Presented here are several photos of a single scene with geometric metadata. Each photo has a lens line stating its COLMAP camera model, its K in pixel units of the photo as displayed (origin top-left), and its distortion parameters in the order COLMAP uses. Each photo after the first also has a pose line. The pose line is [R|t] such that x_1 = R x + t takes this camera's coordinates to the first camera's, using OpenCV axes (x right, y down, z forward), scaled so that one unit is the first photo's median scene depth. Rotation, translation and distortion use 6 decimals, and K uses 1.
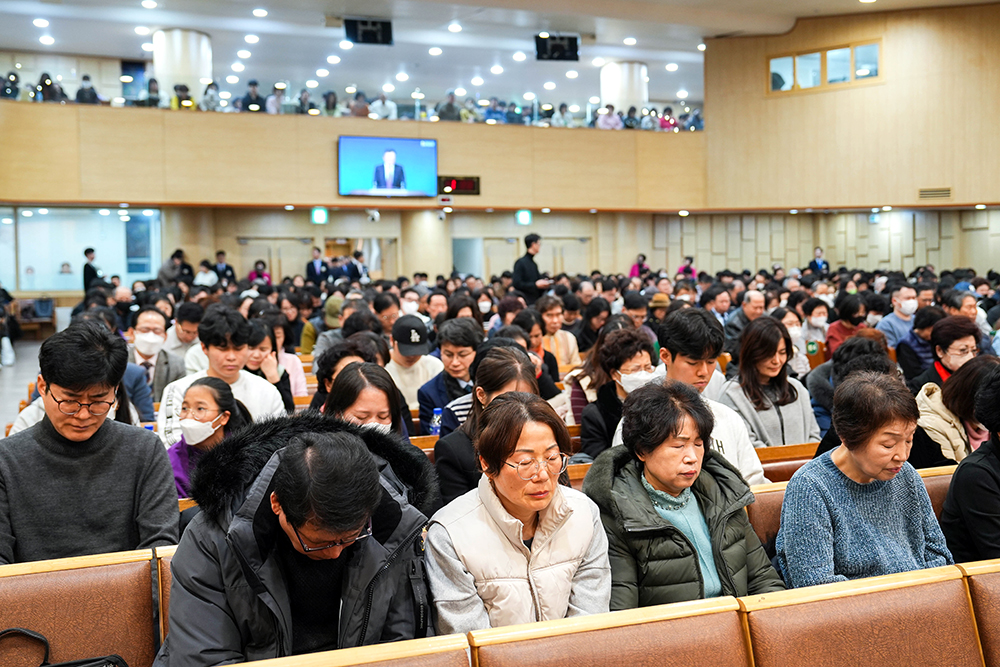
lens RADIAL K [[1033.6, 0, 477.8], [0, 1033.6, 294.4], [0, 0, 1]] dist [-0.012493, -0.008387]
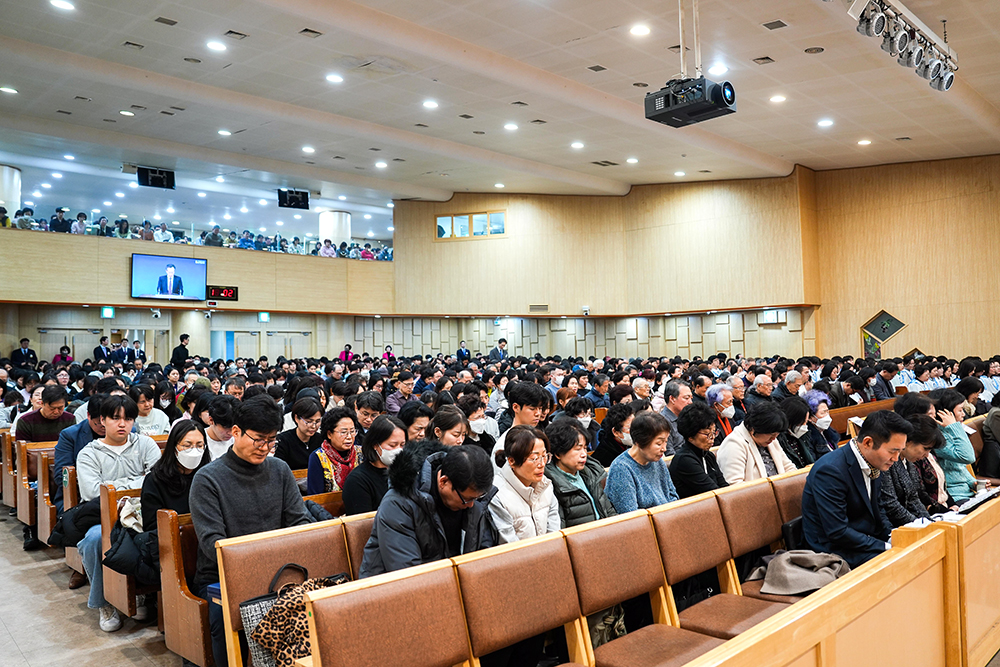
lens RADIAL K [[745.6, 0, 496.0], [0, 745.6, 309.3], [0, 0, 1]] dist [-0.127241, 0.096854]
pose [[0.922407, 0.024692, 0.385429, -0.054830], [0.007648, 0.996591, -0.082149, -0.001135], [-0.386144, 0.078722, 0.919073, -0.031643]]
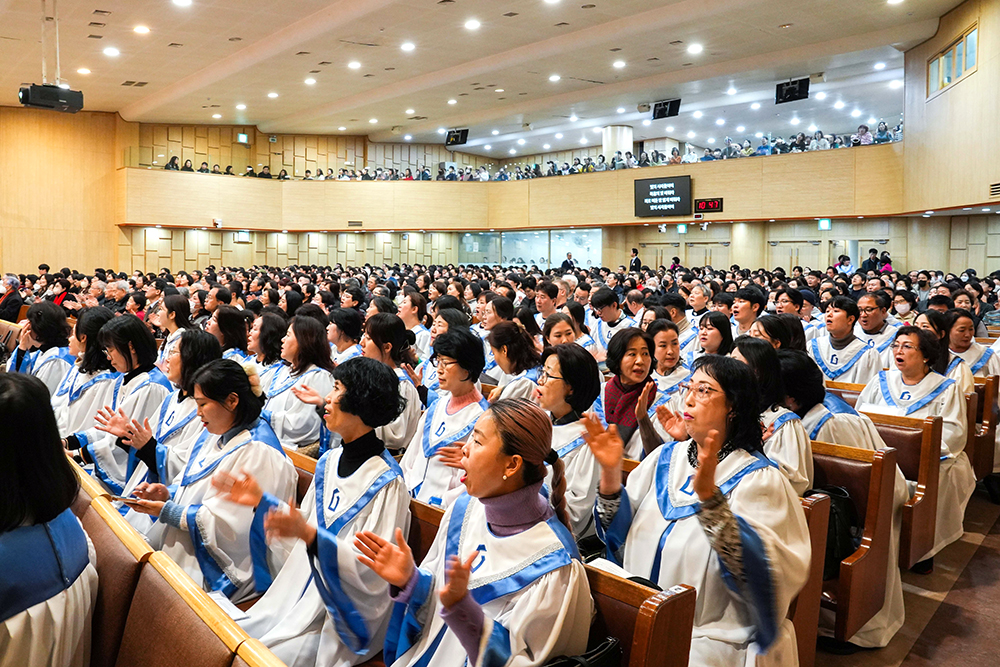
lens RADIAL K [[701.1, 0, 500.2], [0, 701.1, 387.5], [0, 0, 1]] dist [-0.110427, 0.071128]
pose [[0.400218, 0.169359, -0.900635, 0.755331], [-0.030046, 0.984672, 0.171810, -0.010684], [0.915927, -0.041701, 0.399172, 0.319808]]
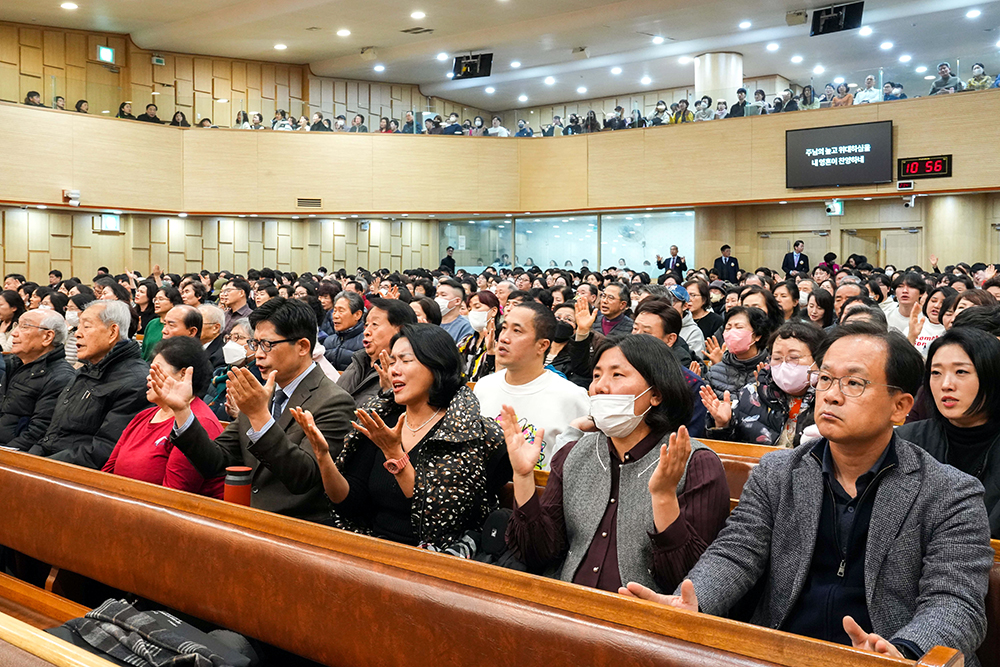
lens RADIAL K [[912.0, 0, 495.9], [0, 912.0, 293.4], [0, 0, 1]] dist [-0.005104, 0.022344]
pose [[0.519762, 0.028648, -0.853831, 0.450200], [-0.017495, 0.999585, 0.022888, -0.007569], [0.854132, 0.003042, 0.520047, 0.261495]]
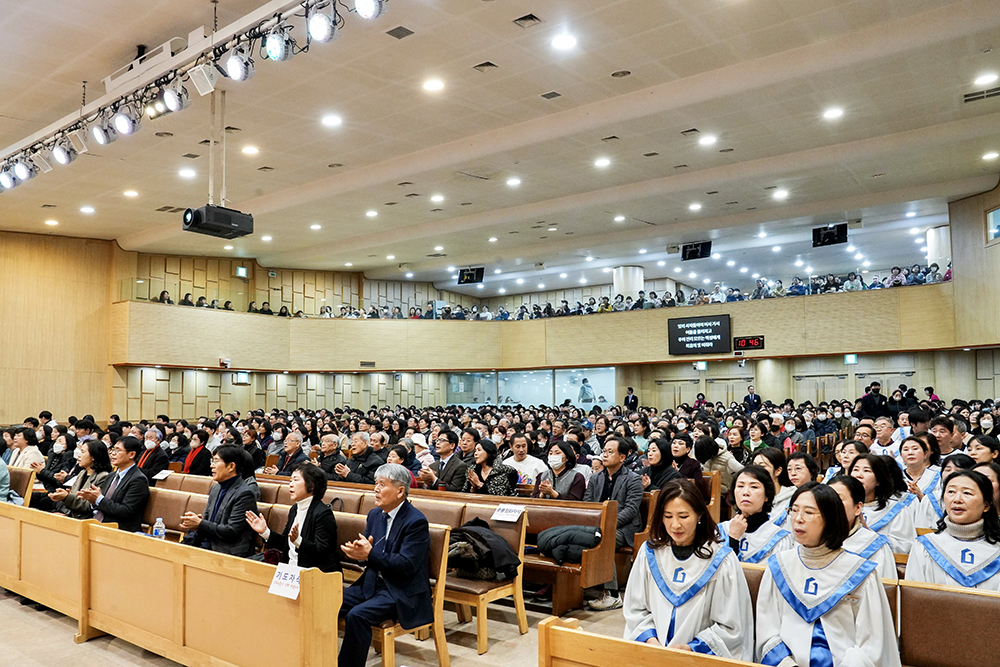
lens RADIAL K [[701.1, 0, 500.2], [0, 701.1, 387.5], [0, 0, 1]] dist [-0.110427, 0.071128]
pose [[0.548002, -0.012520, -0.836383, 0.589170], [-0.012243, 0.999661, -0.022985, -0.014682], [0.836387, 0.022836, 0.547663, 0.158686]]
